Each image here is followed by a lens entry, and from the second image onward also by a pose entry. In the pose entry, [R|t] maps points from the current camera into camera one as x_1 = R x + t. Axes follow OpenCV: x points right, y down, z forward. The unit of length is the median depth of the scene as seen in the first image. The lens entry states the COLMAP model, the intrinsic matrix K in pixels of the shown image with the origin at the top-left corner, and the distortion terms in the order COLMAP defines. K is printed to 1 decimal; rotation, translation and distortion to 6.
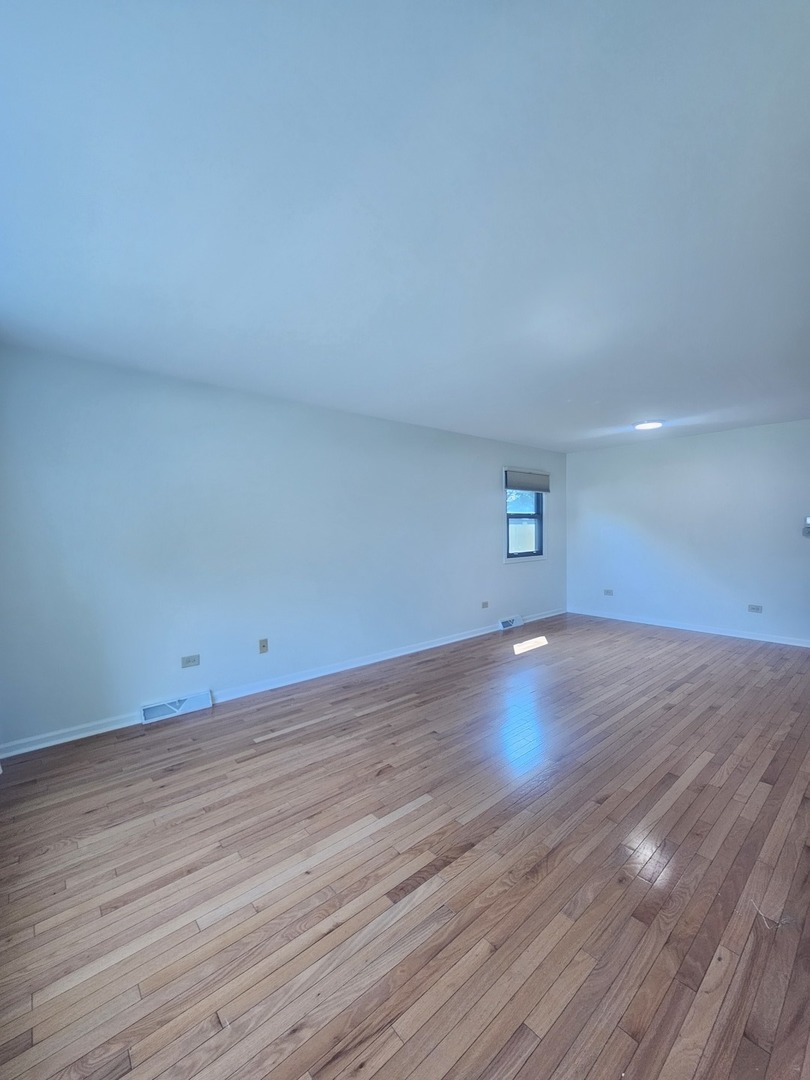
lens RADIAL K [[440.9, 0, 402.7], [0, 440.9, 542.5], [0, 0, 1]] dist [-0.001268, -0.000777]
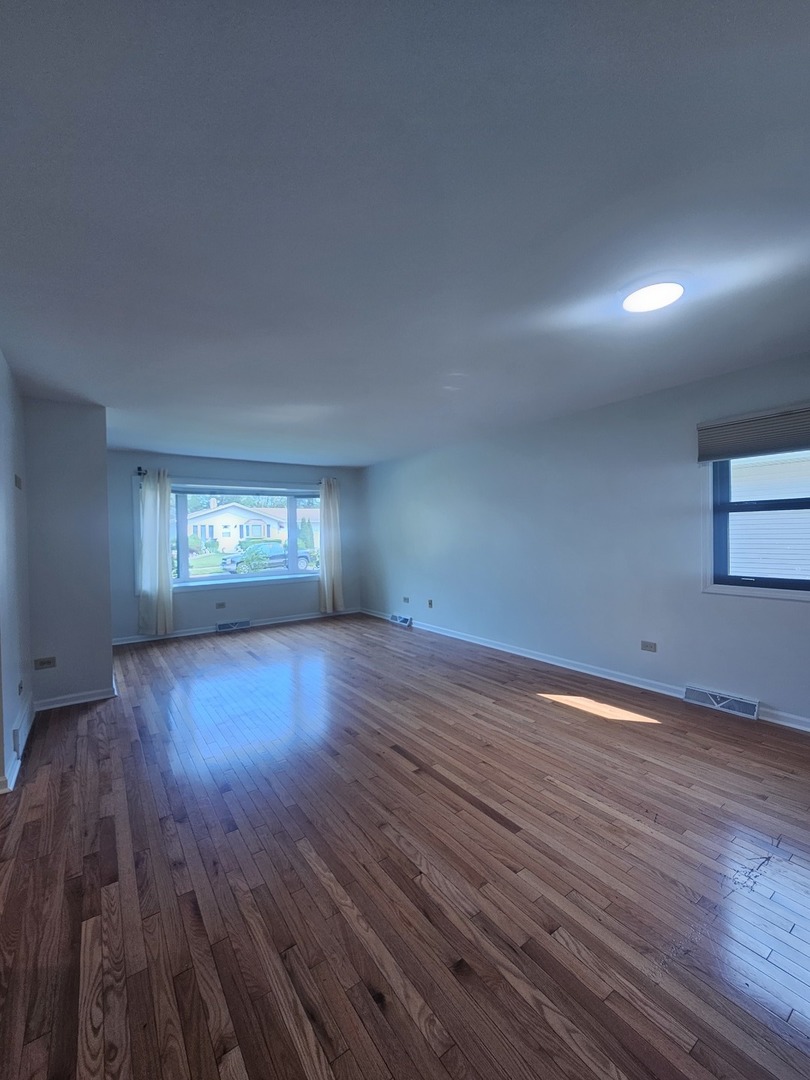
lens RADIAL K [[440.9, 0, 402.7], [0, 440.9, 542.5], [0, 0, 1]] dist [-0.001268, -0.000777]
pose [[-0.097243, 0.032239, -0.994738, 1.194828], [-0.010567, 0.999385, 0.033423, -0.043468], [0.995205, 0.013761, -0.096843, 0.950197]]
